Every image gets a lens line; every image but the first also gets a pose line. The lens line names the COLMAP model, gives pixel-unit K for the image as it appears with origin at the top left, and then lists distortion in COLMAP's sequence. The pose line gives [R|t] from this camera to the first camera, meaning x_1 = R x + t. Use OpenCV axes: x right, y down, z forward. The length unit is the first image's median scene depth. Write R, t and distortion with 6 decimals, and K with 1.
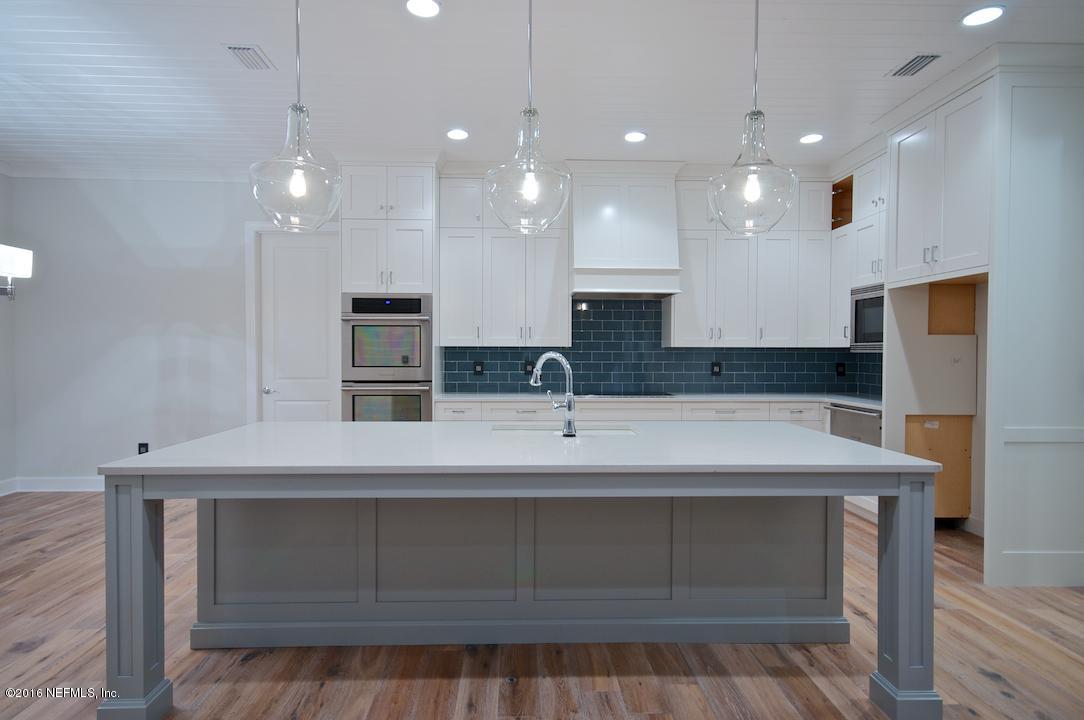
lens RADIAL K [[589.0, 0, 542.3], [0, 589.0, 359.8], [0, 0, 1]] dist [0.003042, 0.001072]
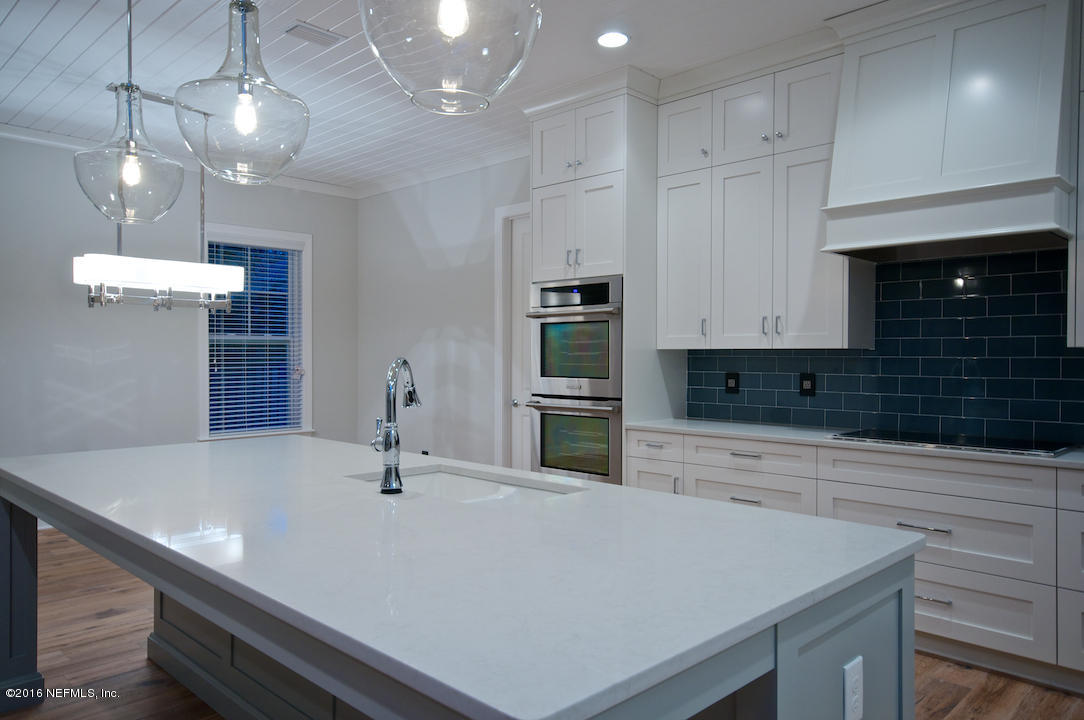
lens RADIAL K [[757.0, 0, 542.9], [0, 757.0, 359.3], [0, 0, 1]] dist [0.002262, 0.006881]
pose [[0.680637, 0.001387, -0.732620, 0.383877], [-0.009776, 0.999926, -0.007190, -0.003601], [0.732556, 0.012056, 0.680600, 0.299340]]
